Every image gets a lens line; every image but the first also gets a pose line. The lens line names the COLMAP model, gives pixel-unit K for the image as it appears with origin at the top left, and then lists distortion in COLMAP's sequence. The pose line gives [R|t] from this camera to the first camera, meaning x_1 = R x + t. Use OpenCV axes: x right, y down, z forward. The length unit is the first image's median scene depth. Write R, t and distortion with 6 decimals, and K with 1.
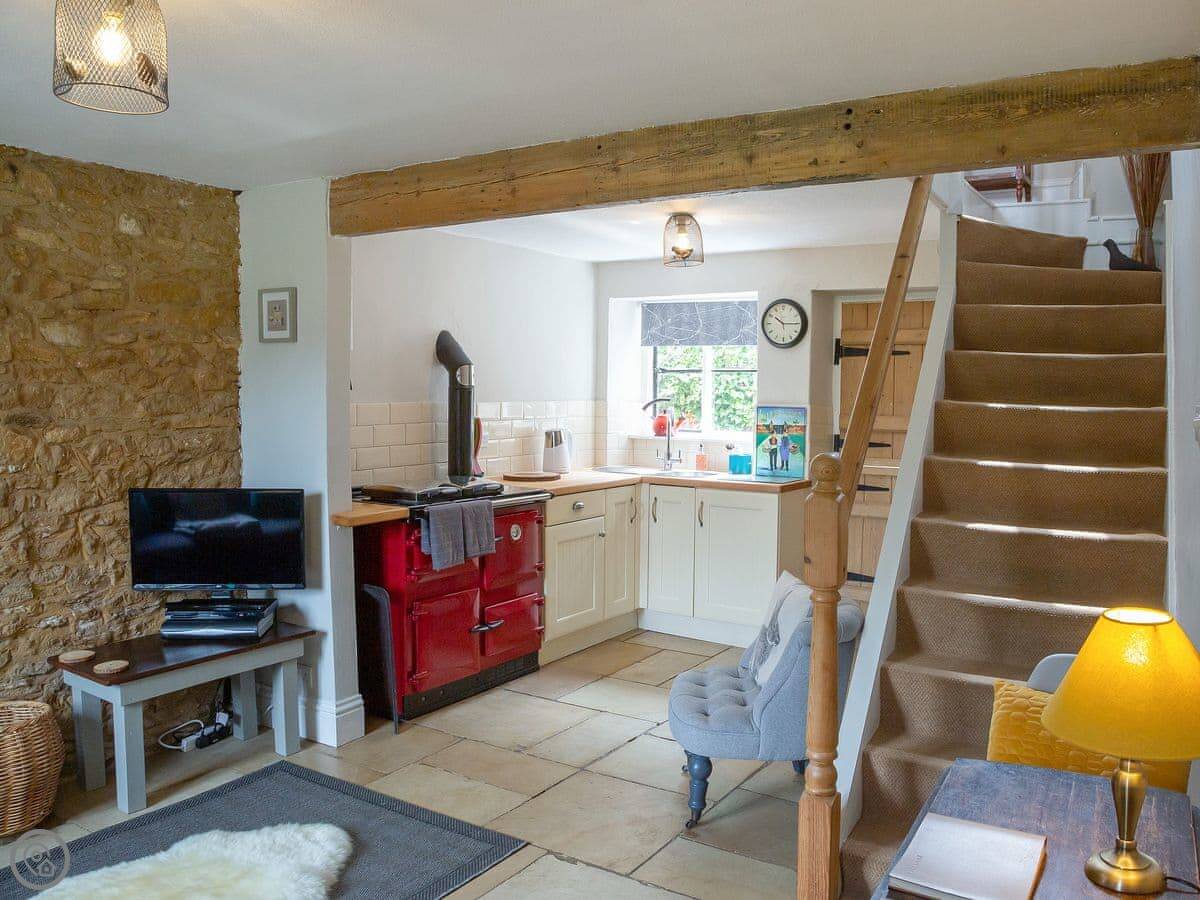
lens RADIAL K [[929.6, 0, 601.0], [0, 929.6, 429.6], [0, 0, 1]] dist [0.009627, 0.000442]
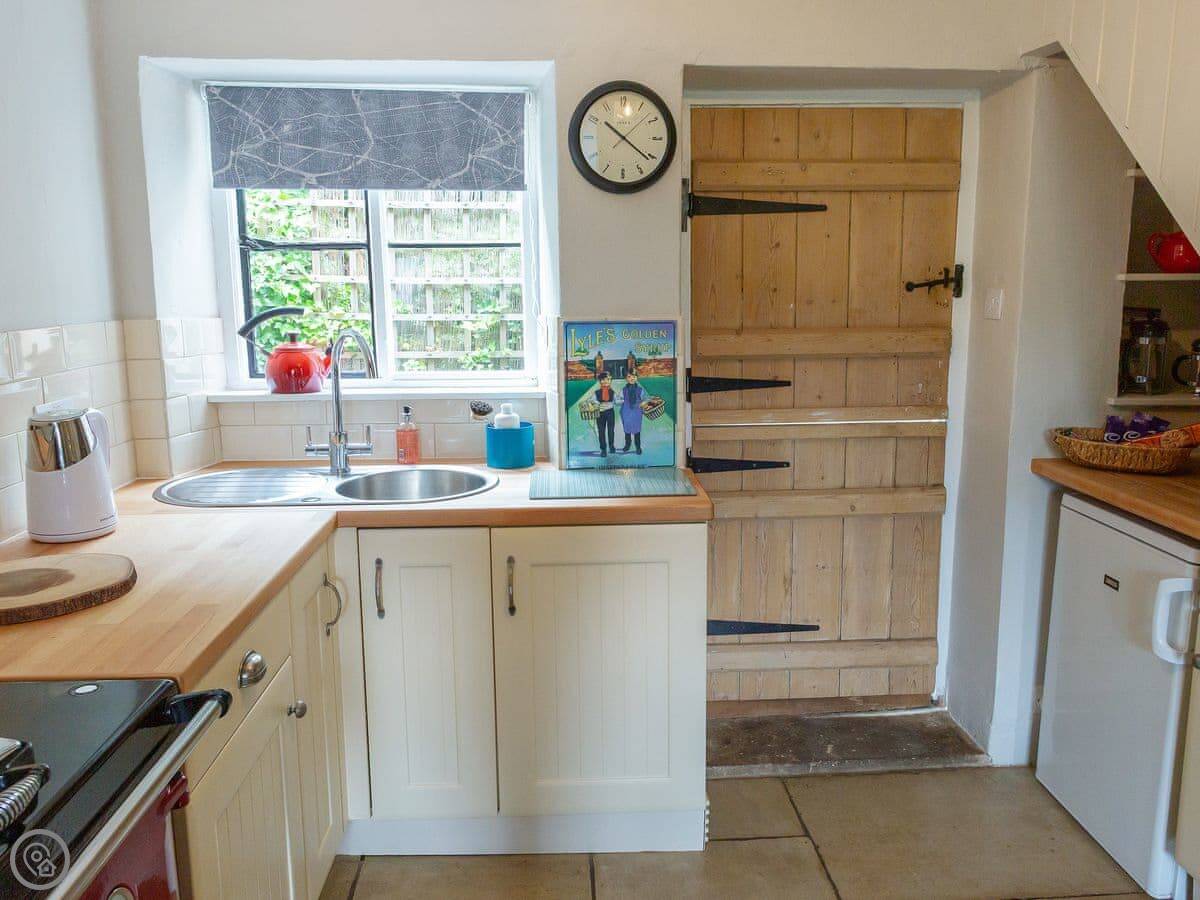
lens RADIAL K [[929.6, 0, 601.0], [0, 929.6, 429.6], [0, 0, 1]] dist [0.009627, 0.000442]
pose [[0.791781, -0.120011, 0.598899, -0.100707], [0.044785, 0.989275, 0.139028, -0.035531], [-0.609161, -0.083258, 0.788664, 0.621627]]
